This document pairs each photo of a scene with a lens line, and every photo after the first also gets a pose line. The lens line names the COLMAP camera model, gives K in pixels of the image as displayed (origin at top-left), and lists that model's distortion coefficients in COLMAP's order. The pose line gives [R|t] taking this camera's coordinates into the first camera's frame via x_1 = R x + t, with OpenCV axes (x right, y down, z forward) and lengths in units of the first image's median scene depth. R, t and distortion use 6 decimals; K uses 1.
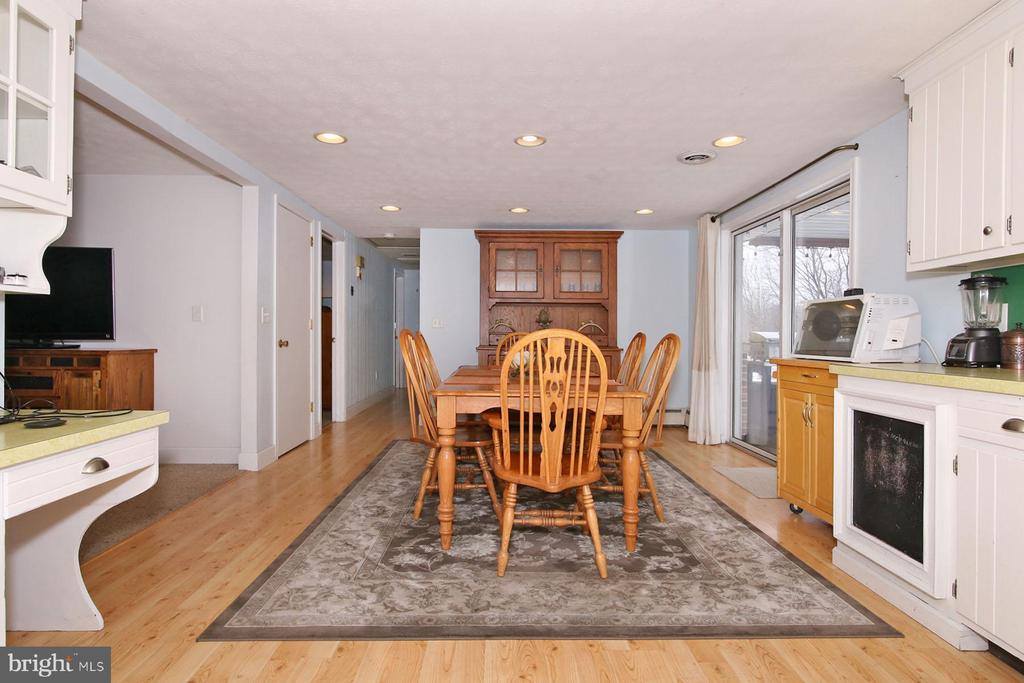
lens RADIAL K [[514.9, 0, 512.0], [0, 514.9, 341.5], [0, 0, 1]] dist [0.001930, 0.000091]
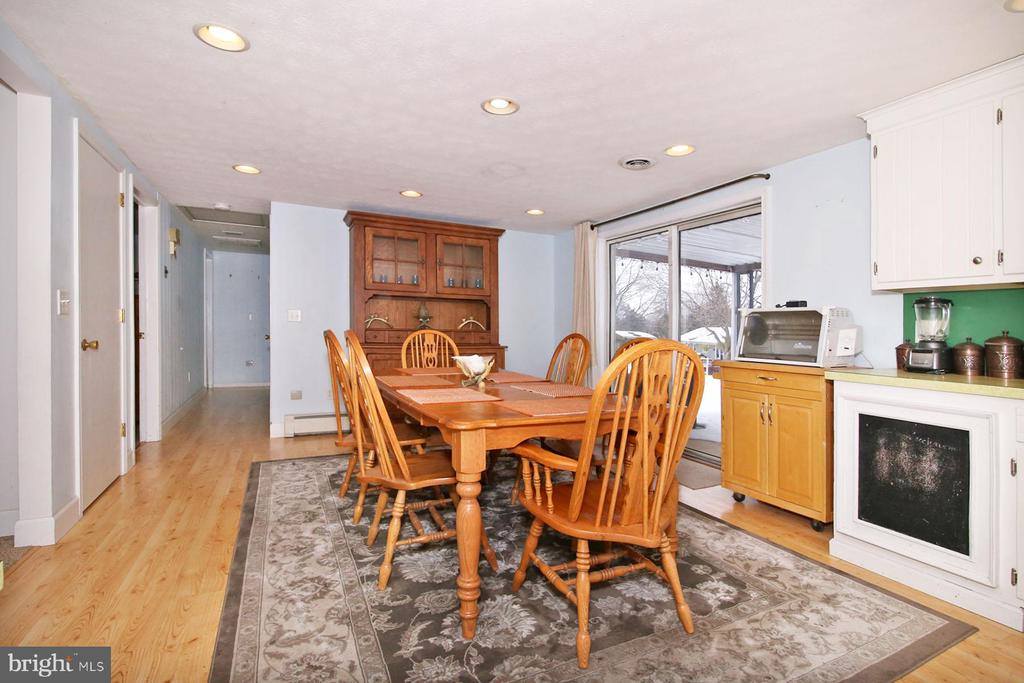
lens RADIAL K [[452.6, 0, 512.0], [0, 452.6, 341.5], [0, 0, 1]] dist [-0.018801, 0.000478]
pose [[0.898610, -0.002051, 0.438743, -0.270583], [-0.008151, 0.999738, 0.021368, -0.022721], [-0.438673, -0.022777, 0.898358, 0.315292]]
